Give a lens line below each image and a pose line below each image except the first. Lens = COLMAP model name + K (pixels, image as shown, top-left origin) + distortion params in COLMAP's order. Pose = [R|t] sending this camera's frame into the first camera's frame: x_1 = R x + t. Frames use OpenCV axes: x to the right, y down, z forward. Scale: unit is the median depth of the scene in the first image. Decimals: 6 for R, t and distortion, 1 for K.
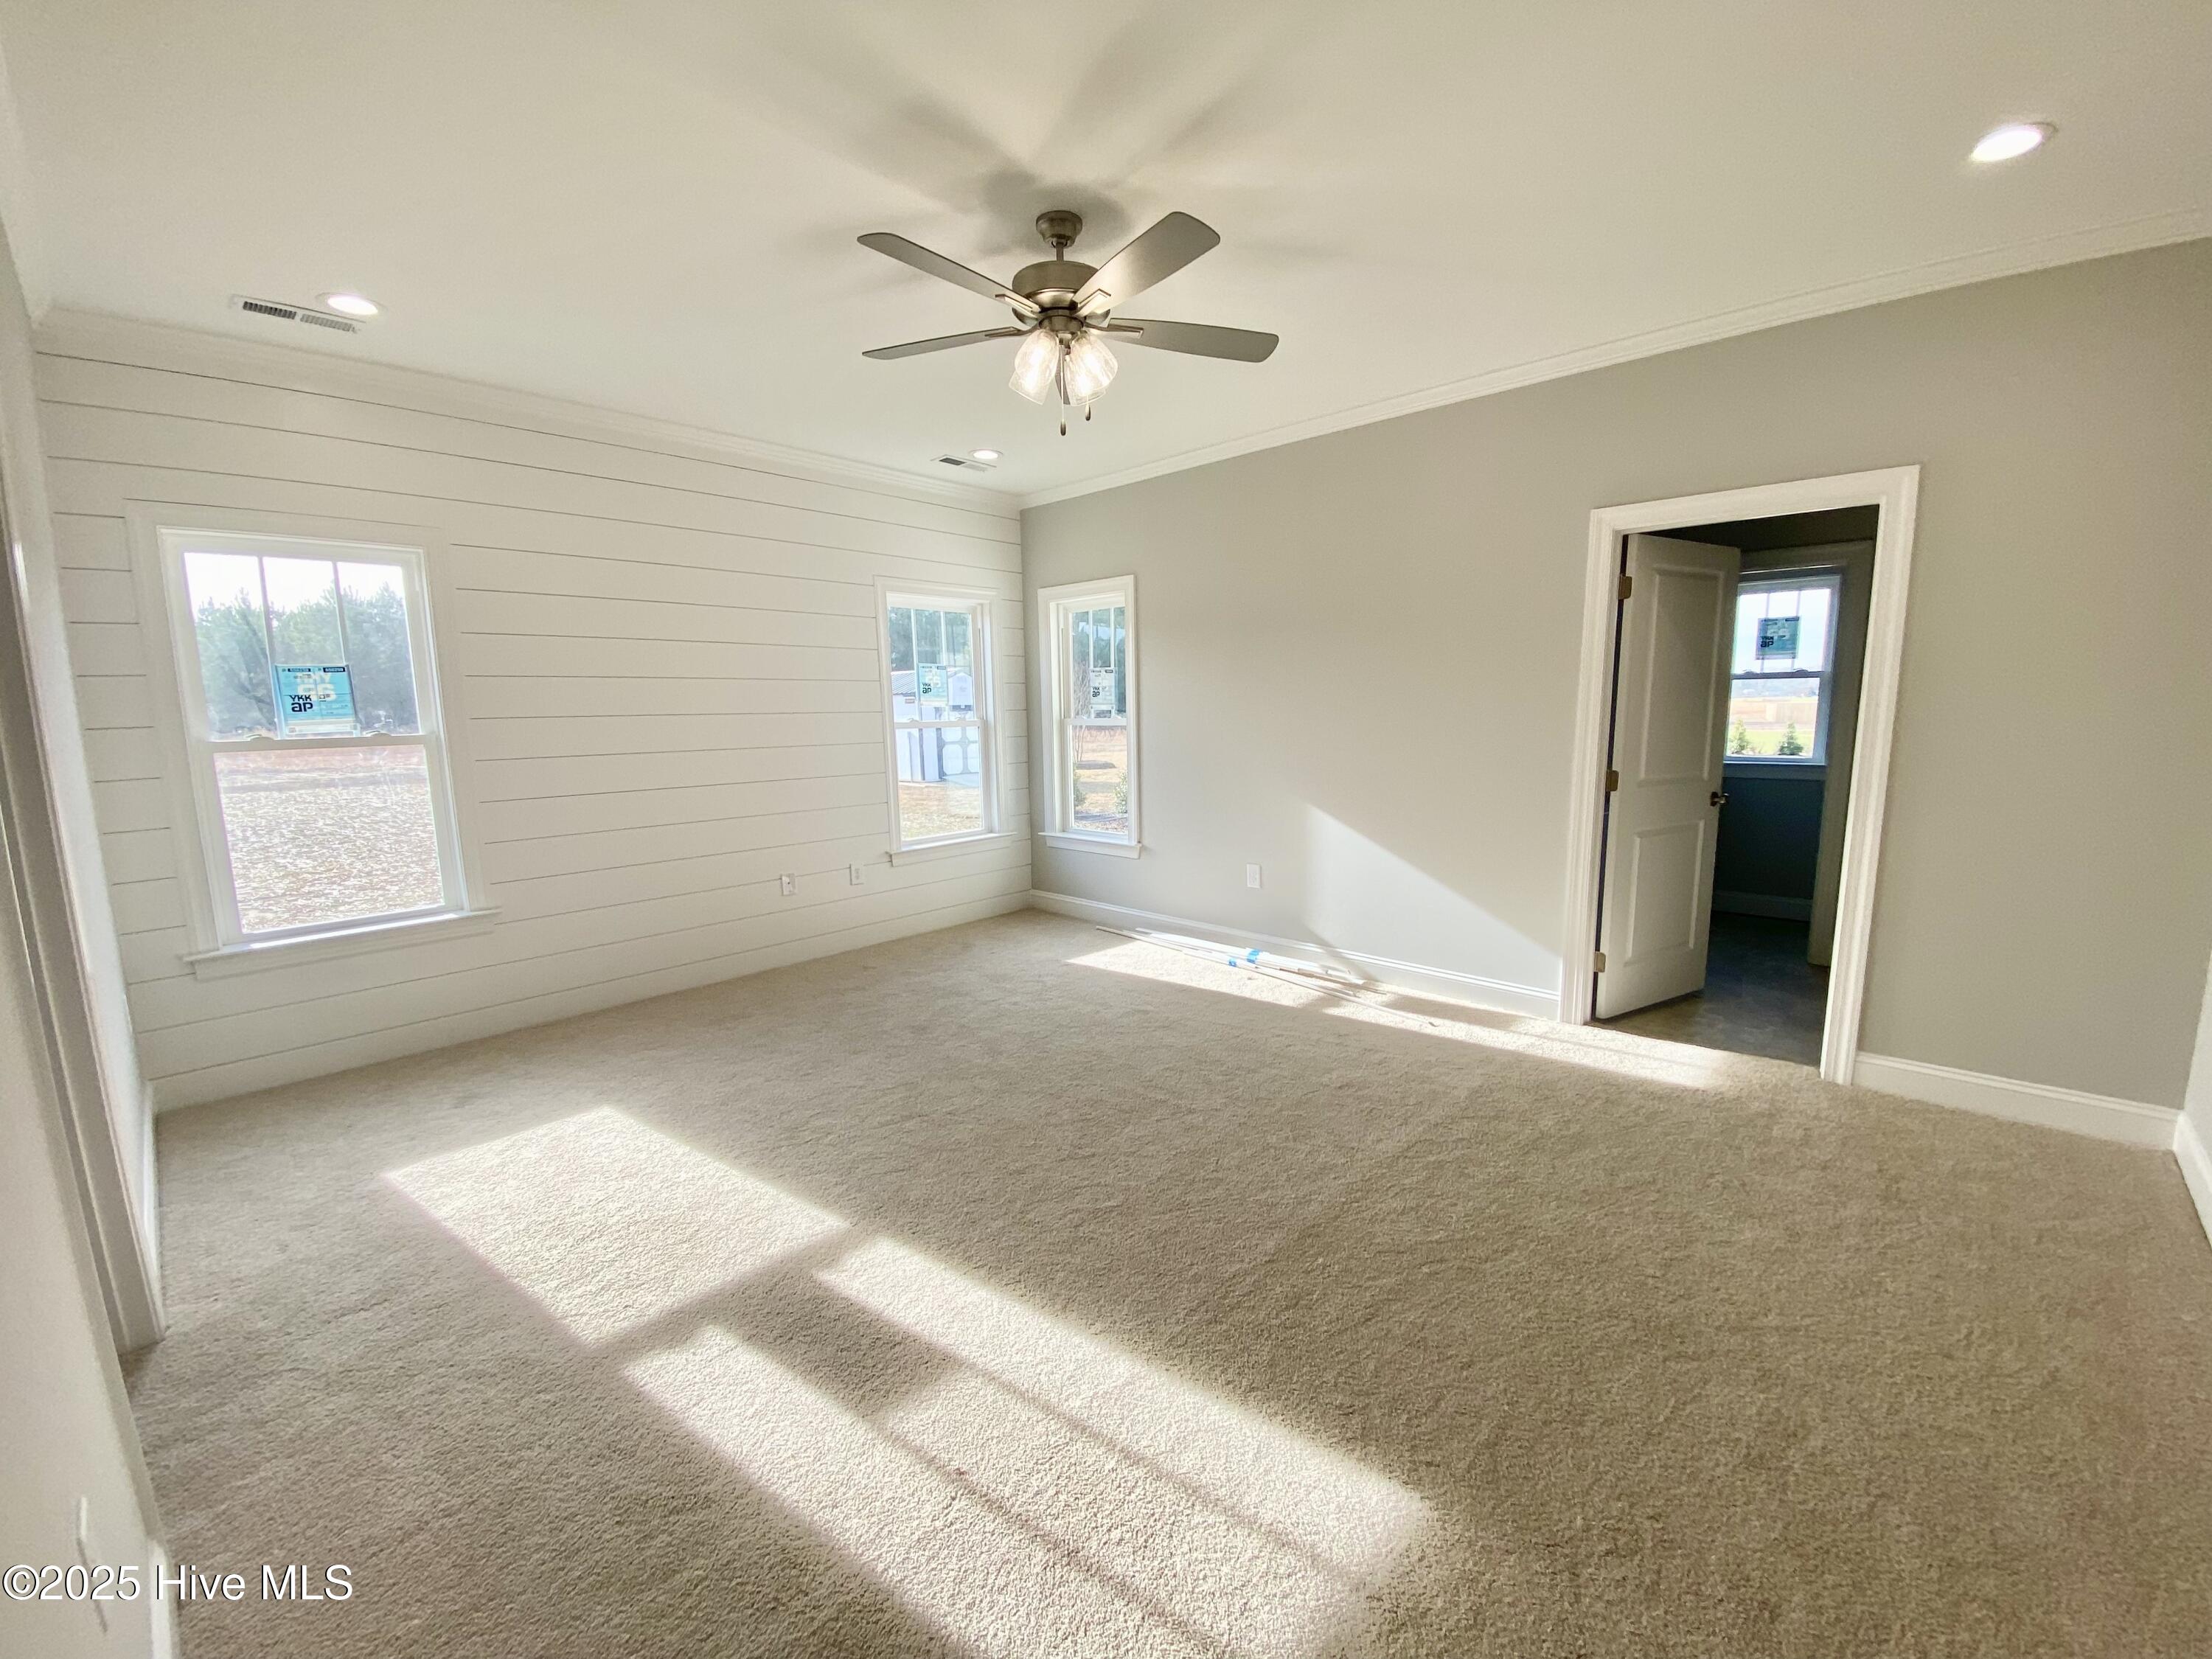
lens RADIAL K [[887.6, 0, 1107.0], [0, 887.6, 838.1], [0, 0, 1]] dist [0.030174, -0.026896]
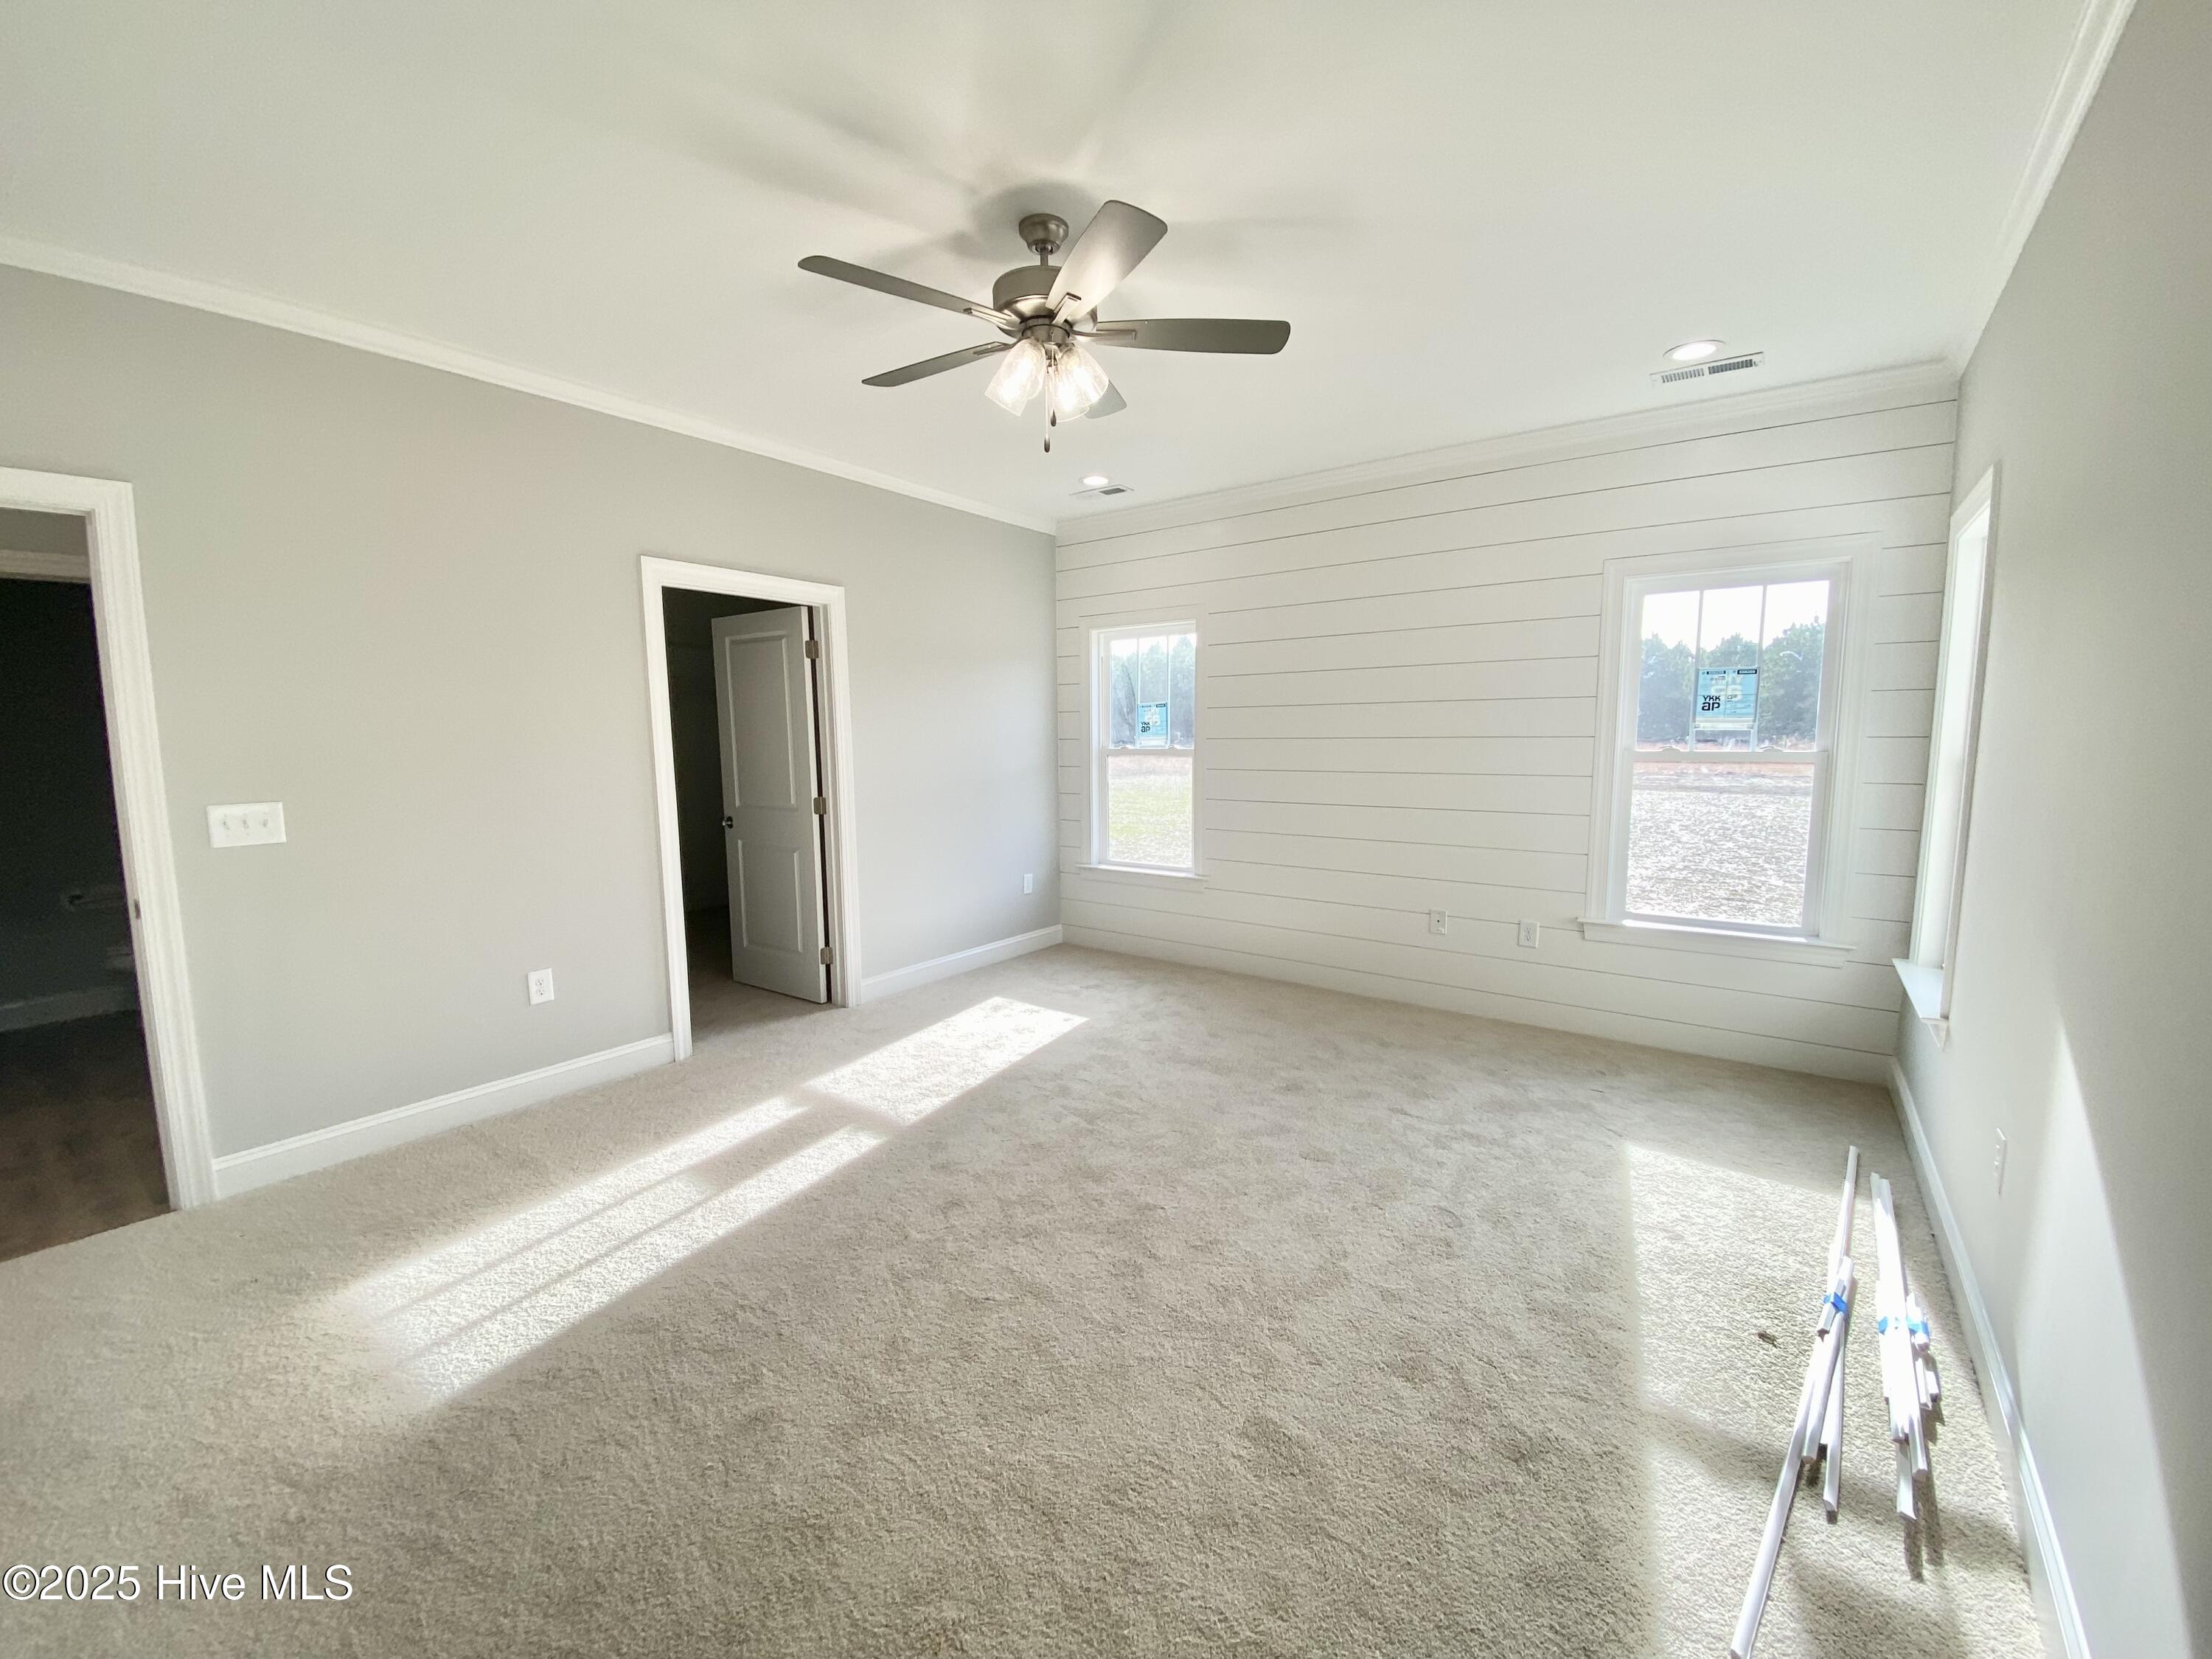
lens RADIAL K [[876.2, 0, 1106.0], [0, 876.2, 829.5], [0, 0, 1]] dist [0.060188, -0.038397]
pose [[0.121596, 0.122552, -0.984985, 0.683402], [-0.146652, 0.983676, 0.104285, -0.122336], [0.981686, 0.131770, 0.137583, 0.727901]]
